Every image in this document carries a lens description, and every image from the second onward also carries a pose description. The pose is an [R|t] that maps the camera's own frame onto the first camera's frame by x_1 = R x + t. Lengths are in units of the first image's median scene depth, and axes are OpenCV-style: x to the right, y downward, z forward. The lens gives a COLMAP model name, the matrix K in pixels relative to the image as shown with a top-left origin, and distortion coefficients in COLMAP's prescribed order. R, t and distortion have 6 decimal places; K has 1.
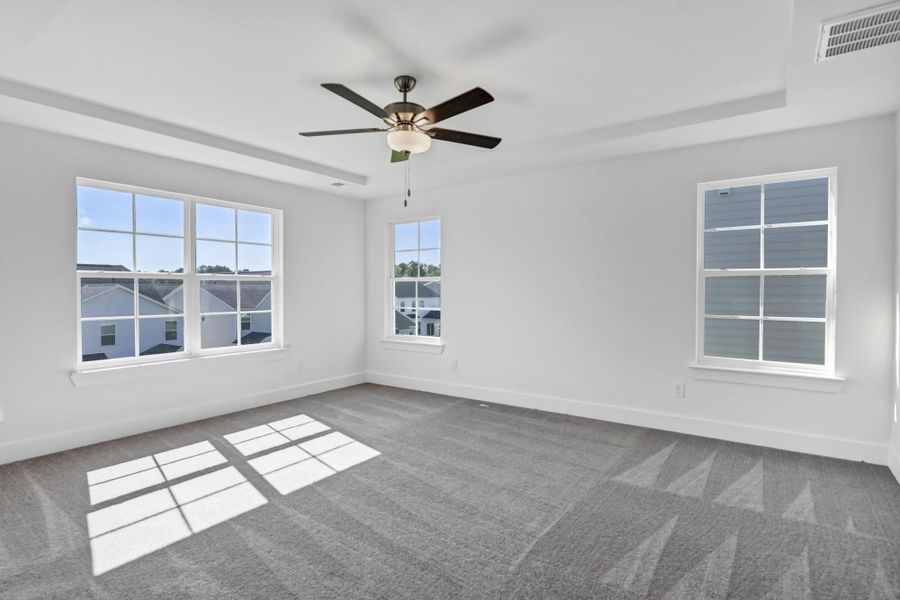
lens RADIAL K [[453.8, 0, 444.7], [0, 453.8, 292.0], [0, 0, 1]] dist [0.000215, -0.001607]
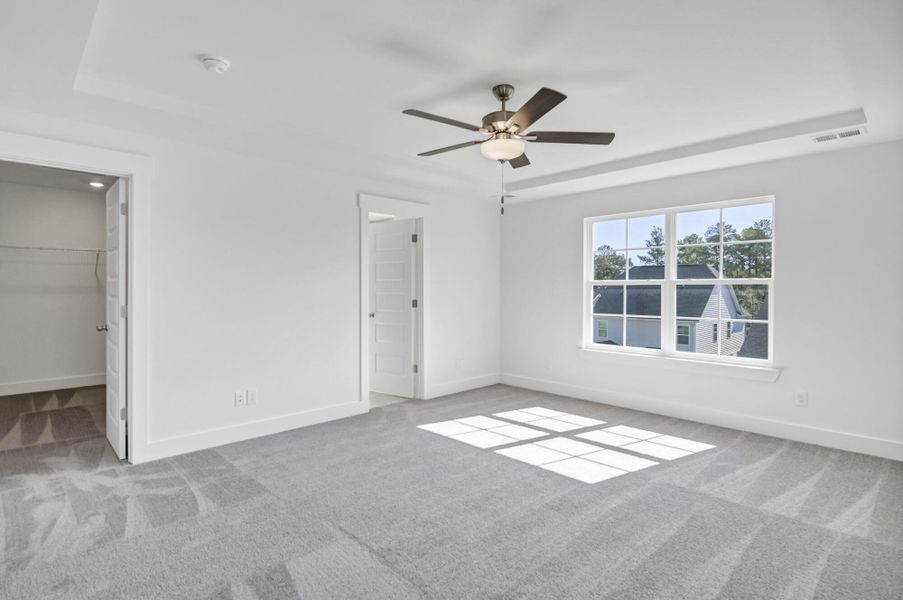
lens RADIAL K [[441.5, 0, 451.5], [0, 441.5, 300.0], [0, 0, 1]] dist [-0.002935, -0.000821]
pose [[-0.169598, 0.018399, -0.985341, 0.707268], [-0.002697, 0.999813, 0.019134, -0.013524], [0.985510, 0.005902, -0.169517, 0.836328]]
